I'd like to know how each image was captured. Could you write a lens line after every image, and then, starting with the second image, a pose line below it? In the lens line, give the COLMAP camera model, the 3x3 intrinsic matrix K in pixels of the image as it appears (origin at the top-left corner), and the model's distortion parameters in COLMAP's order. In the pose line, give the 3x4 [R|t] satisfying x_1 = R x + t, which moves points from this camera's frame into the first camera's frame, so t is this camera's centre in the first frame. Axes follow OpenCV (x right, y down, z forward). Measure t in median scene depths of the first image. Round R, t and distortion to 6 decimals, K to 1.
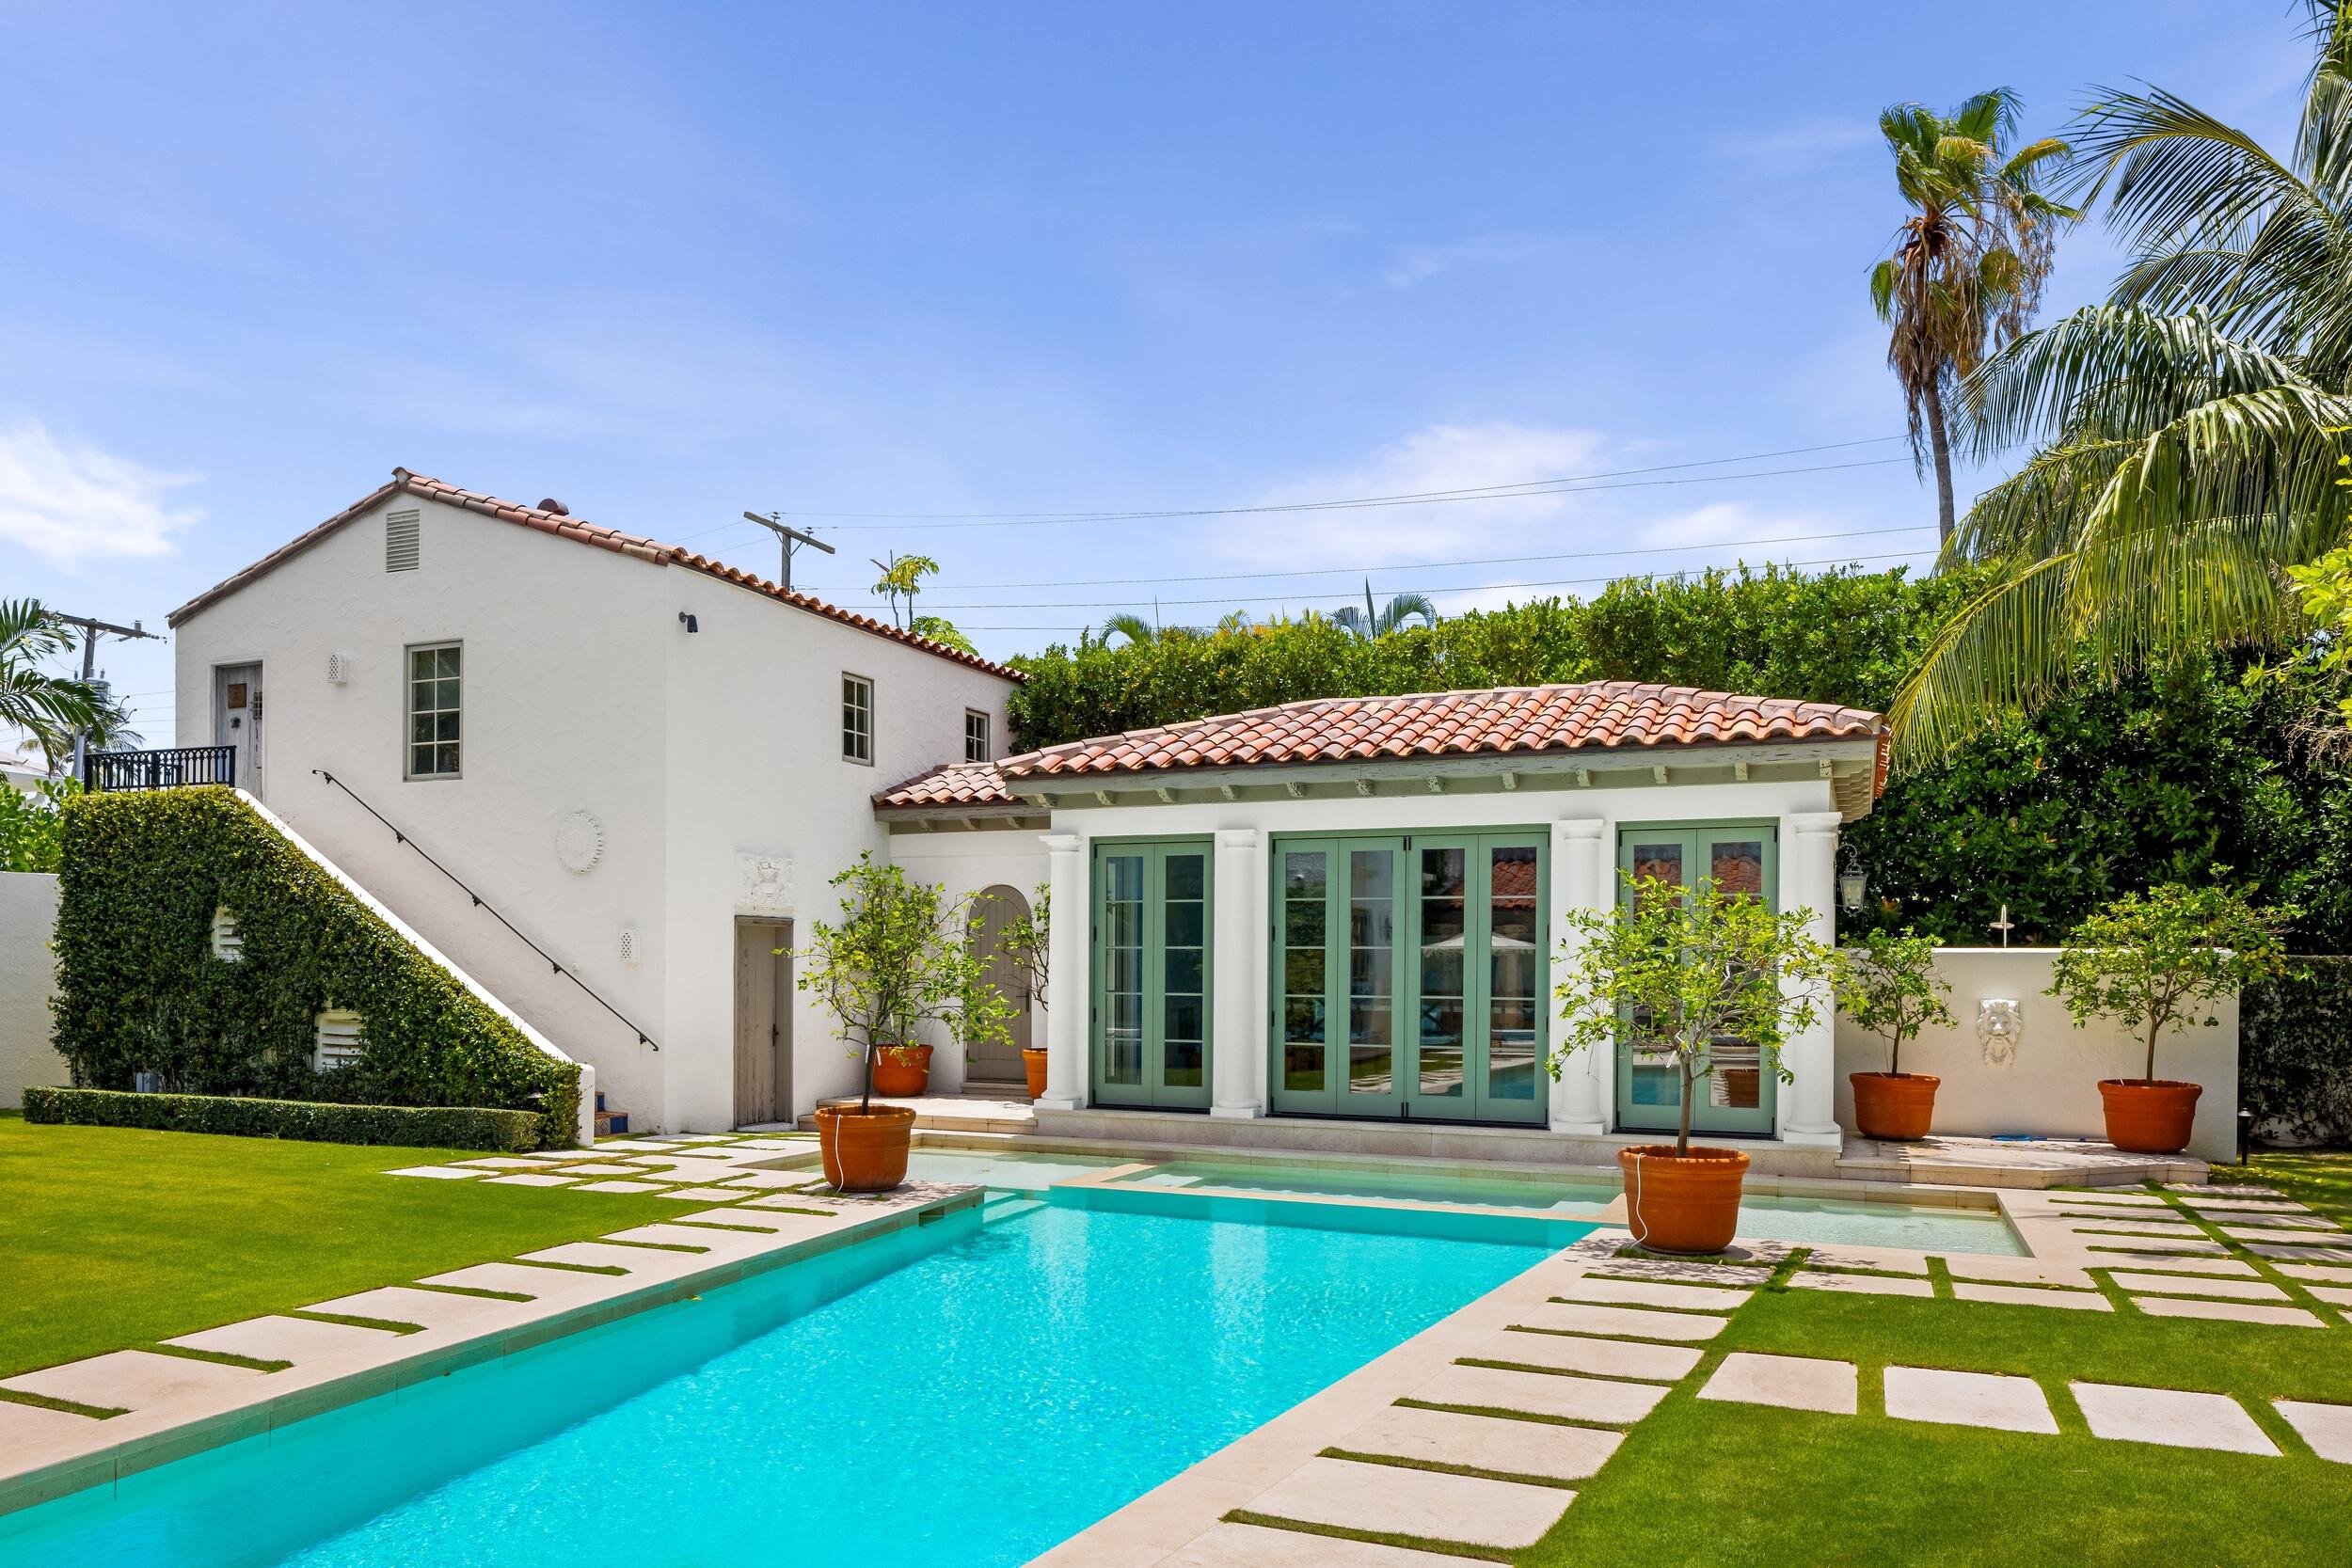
lens RADIAL K [[1621.9, 0, 1171.8], [0, 1621.9, 974.1], [0, 0, 1]] dist [-0.004935, -0.003213]
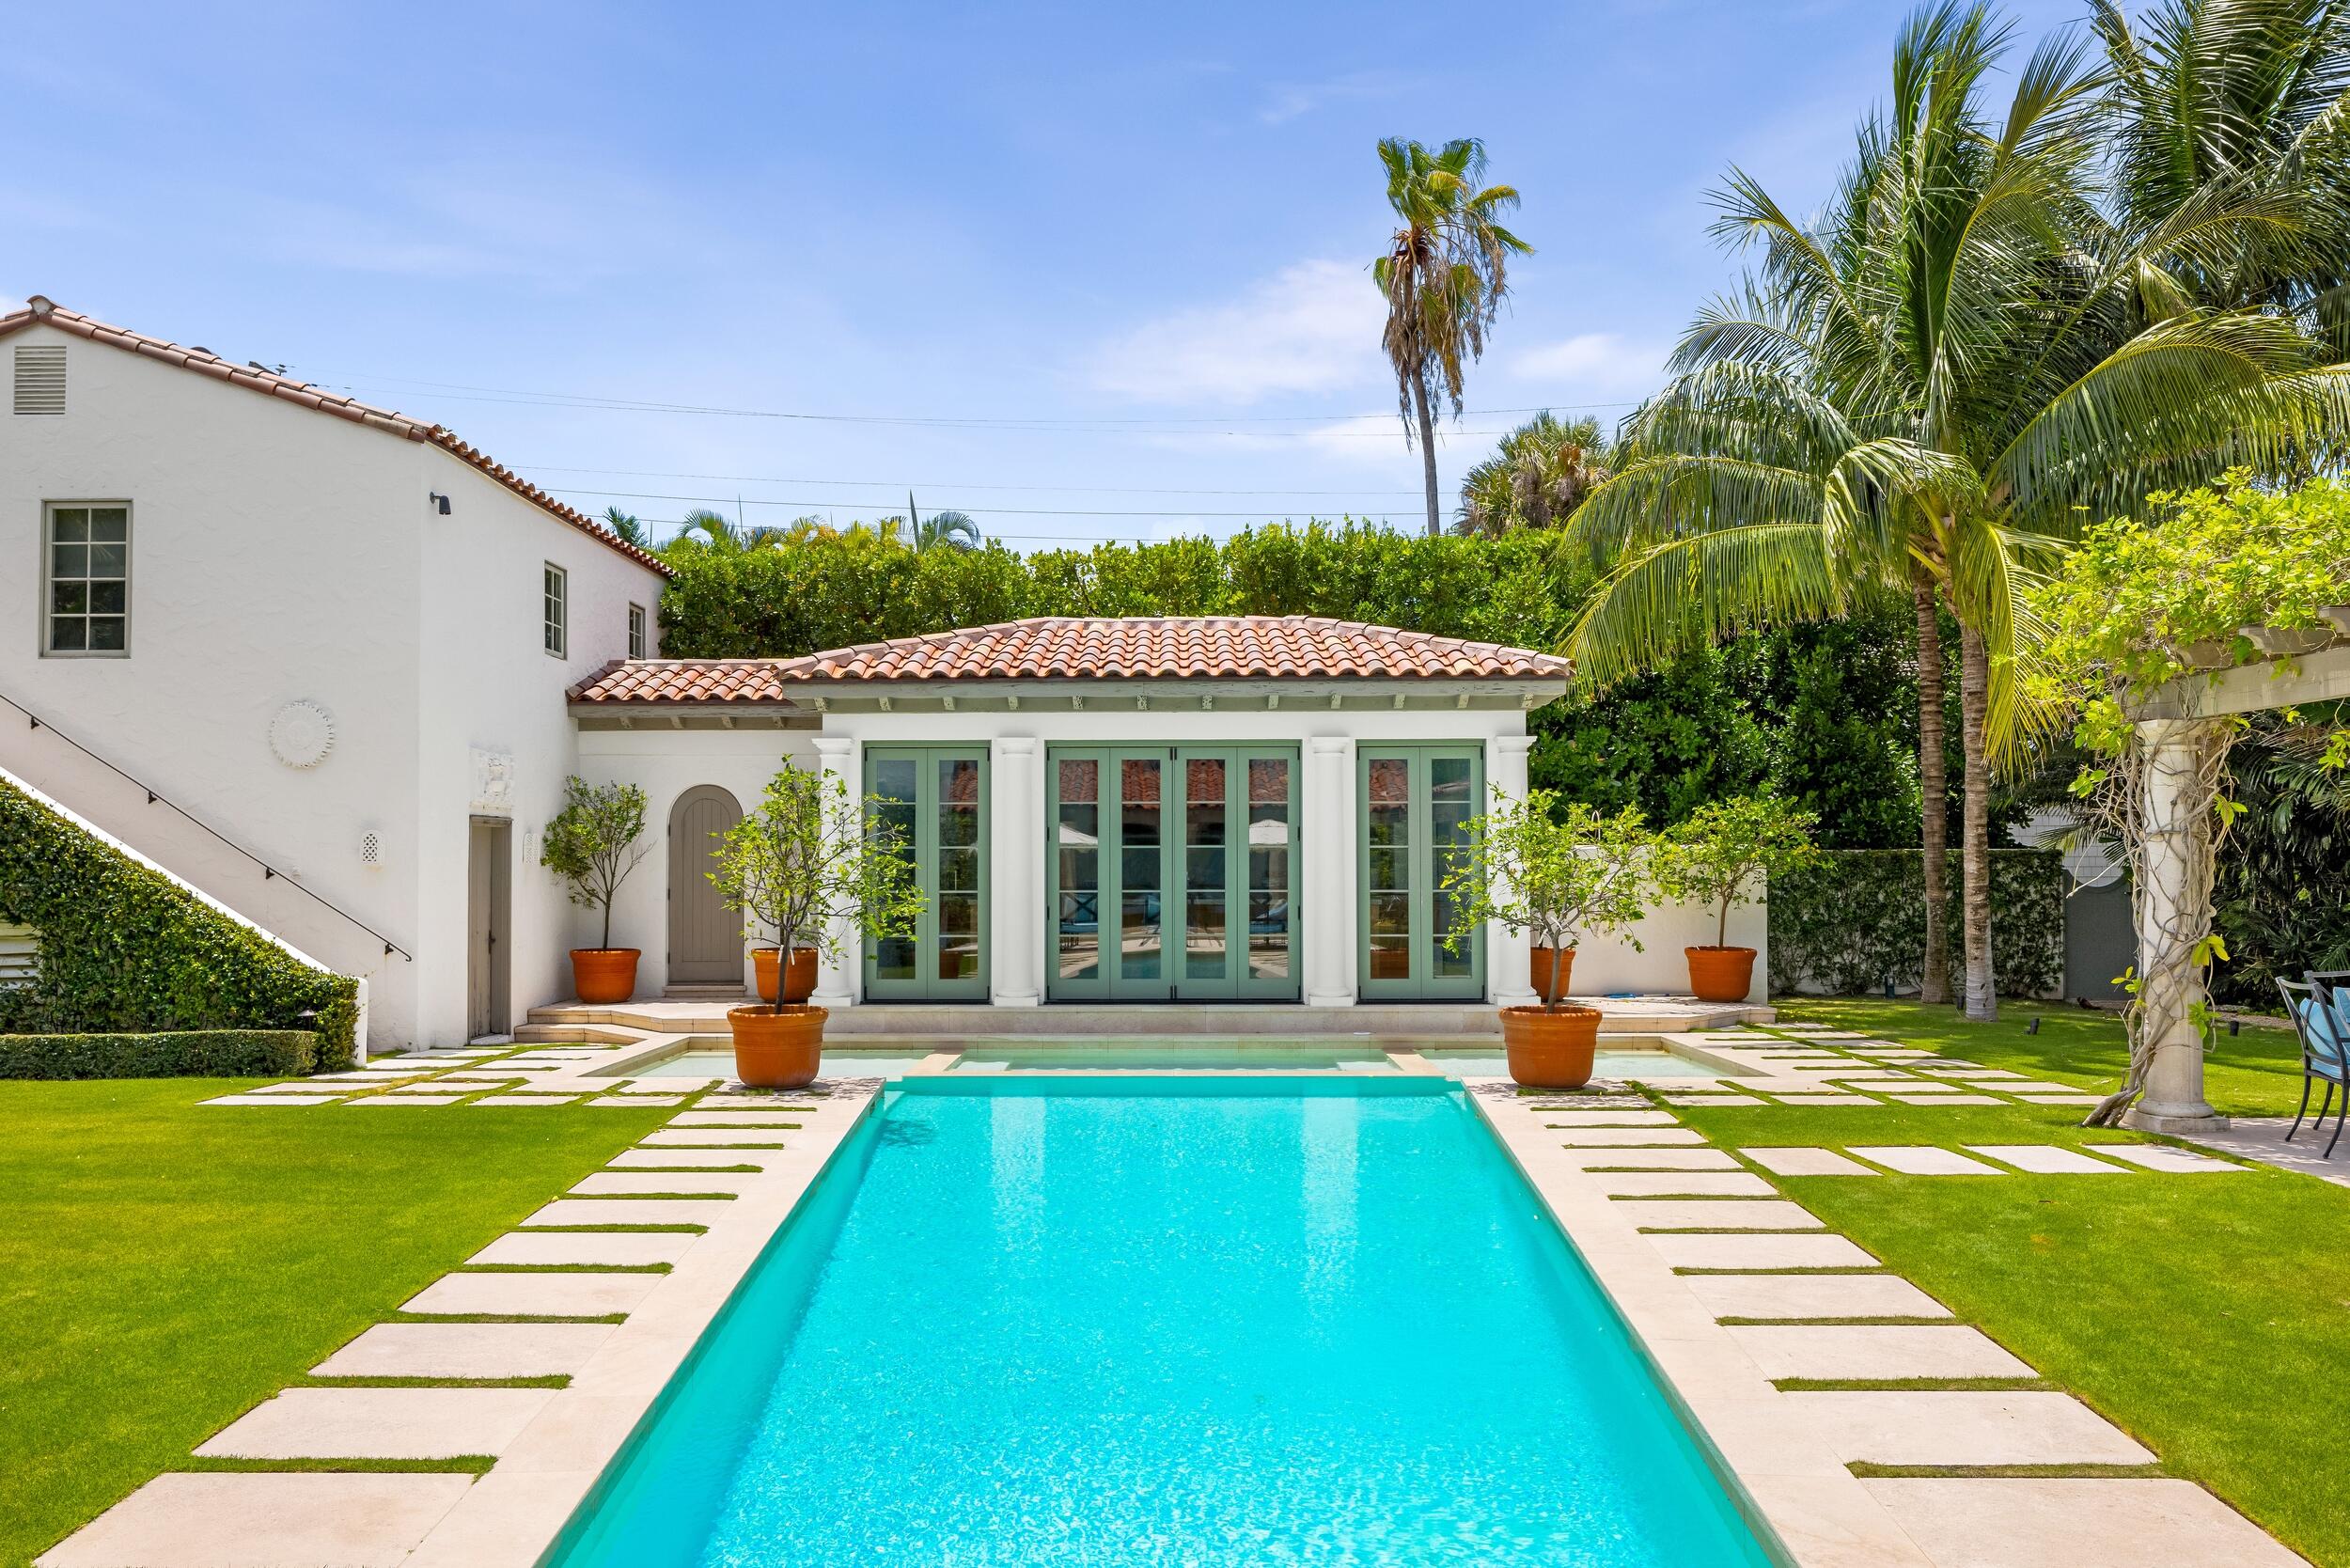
lens RADIAL K [[1624.9, 0, 1168.7], [0, 1624.9, 820.0], [0, 0, 1]] dist [-0.004416, -0.000288]
pose [[0.919033, 0.002549, 0.394173, -0.283471], [0.009906, 0.999514, -0.029560, -0.001551], [-0.394057, 0.031071, 0.918561, -0.026545]]
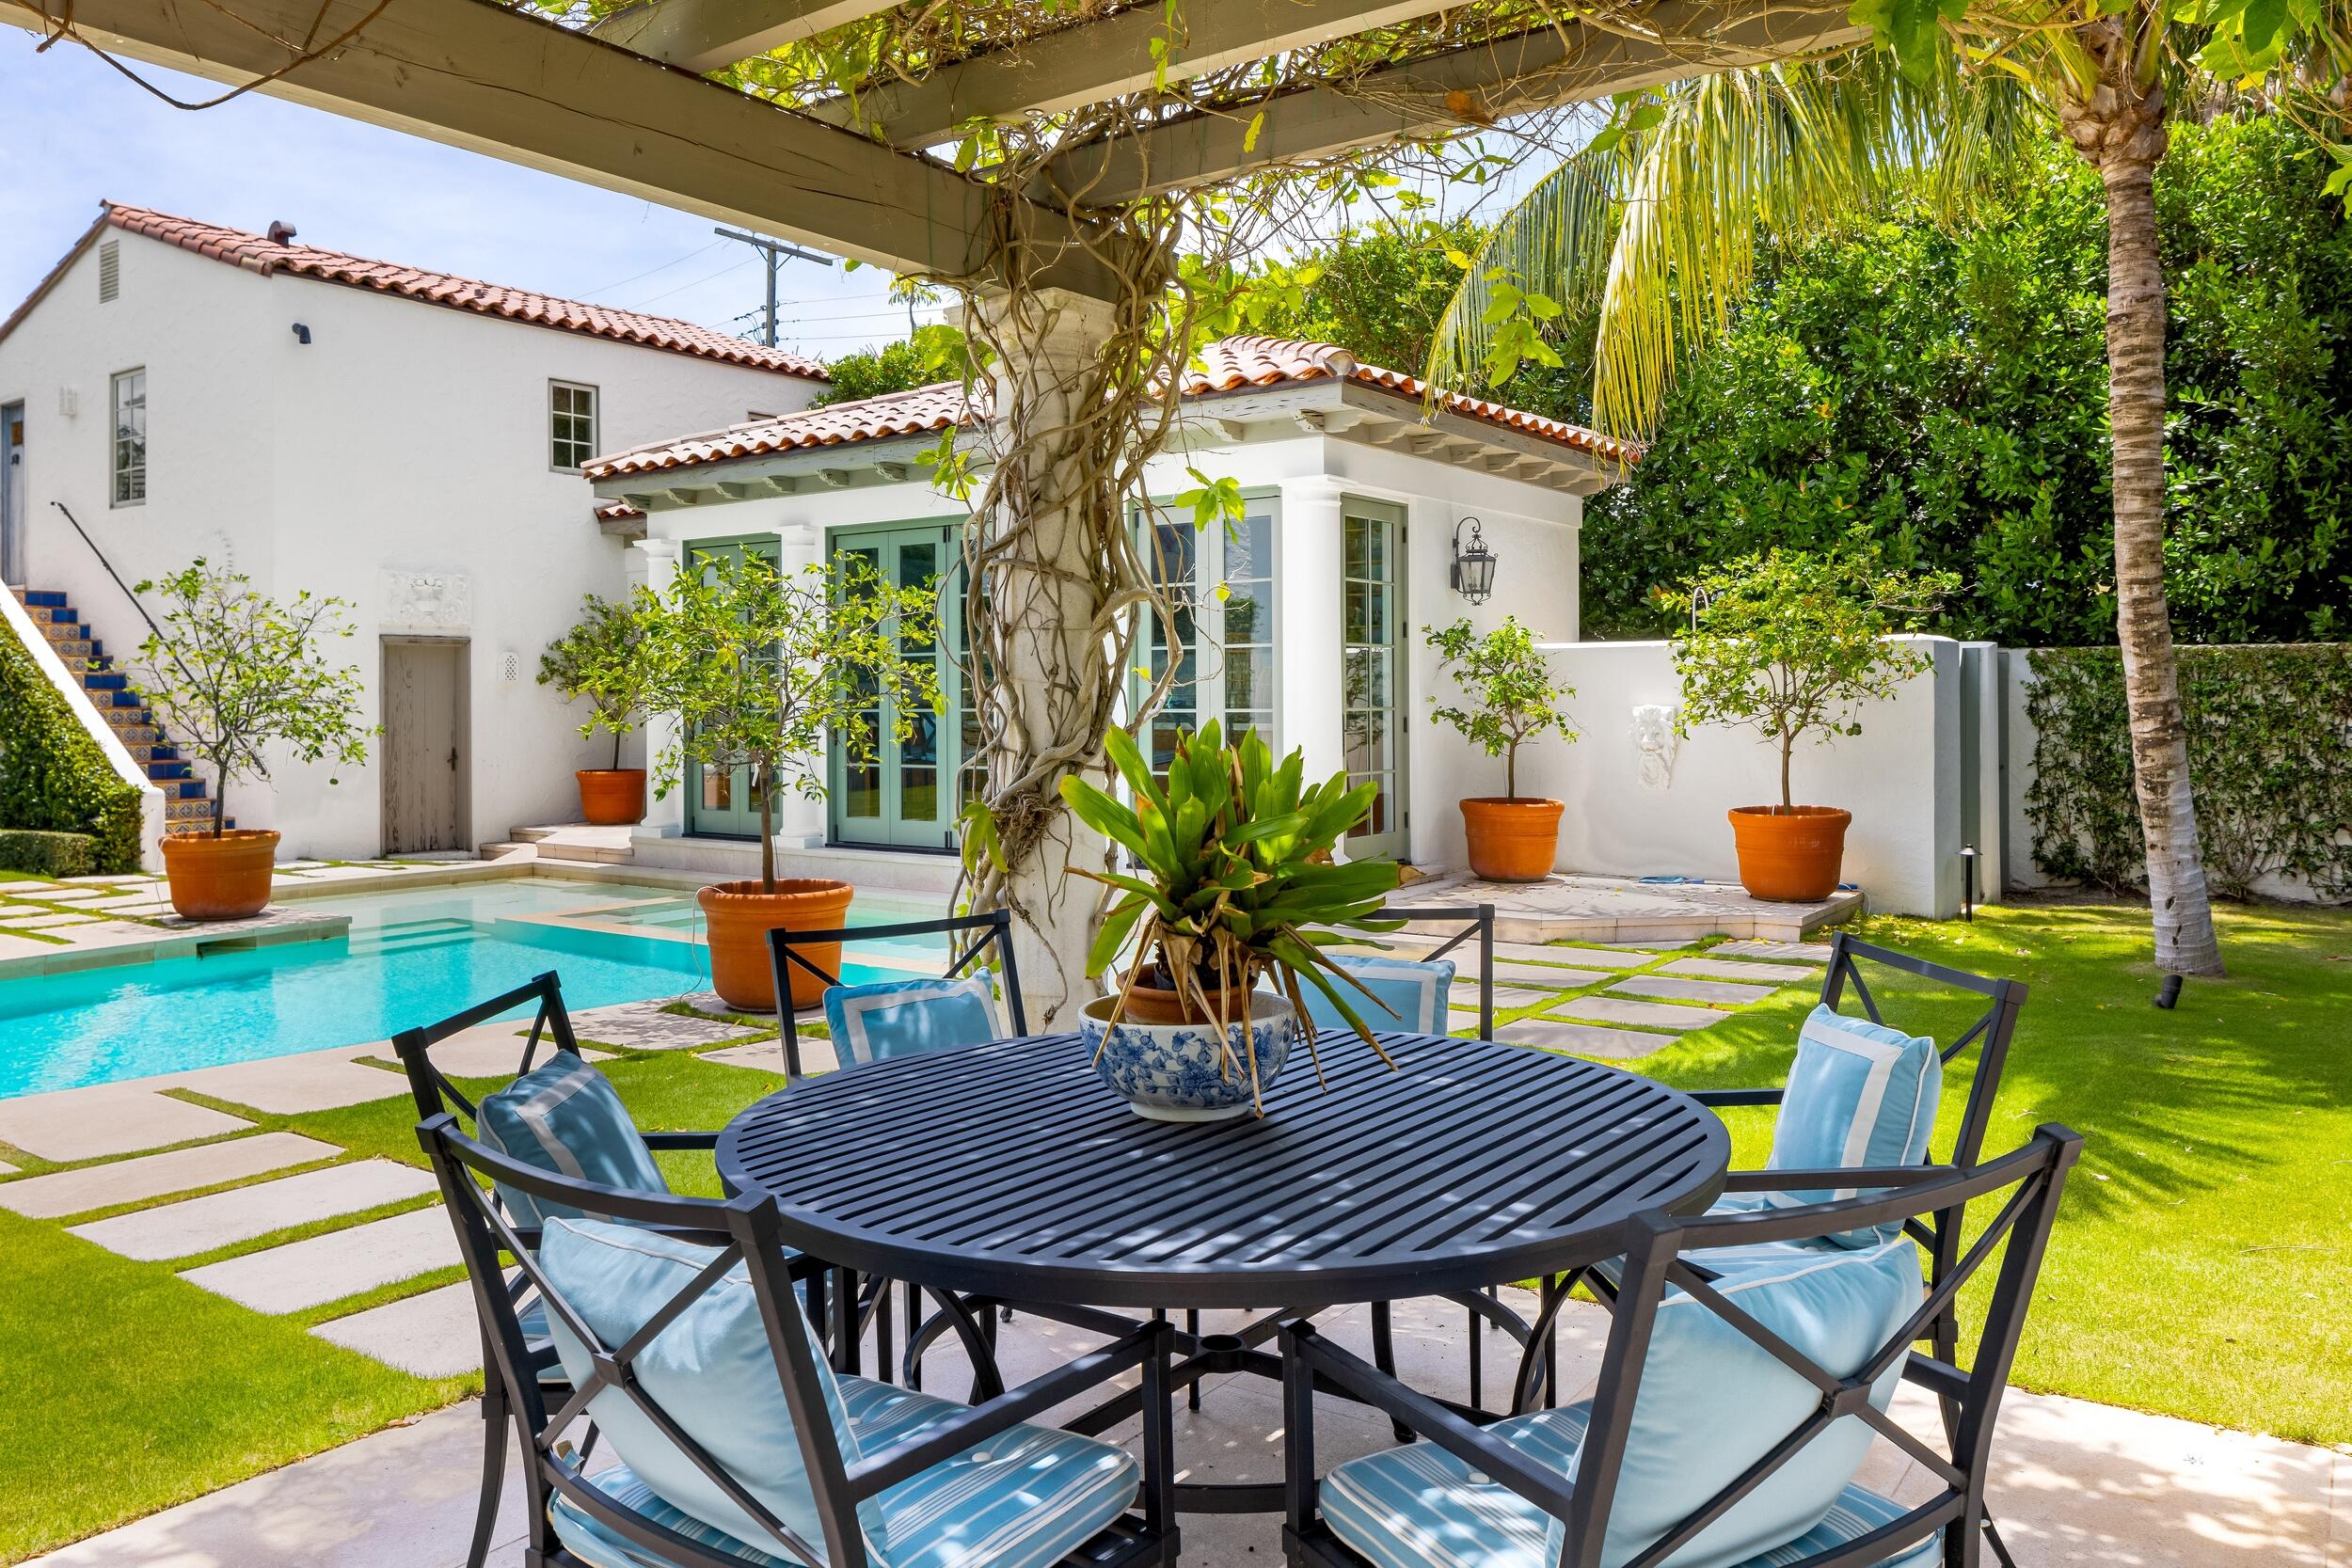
lens RADIAL K [[1696.6, 0, 1179.1], [0, 1696.6, 690.9], [0, 0, 1]] dist [-0.004640, -0.001884]
pose [[0.974246, -0.013642, -0.225075, 0.444558], [0.011666, 0.999881, -0.010108, 0.013614], [0.225186, 0.007222, 0.974289, 0.132025]]
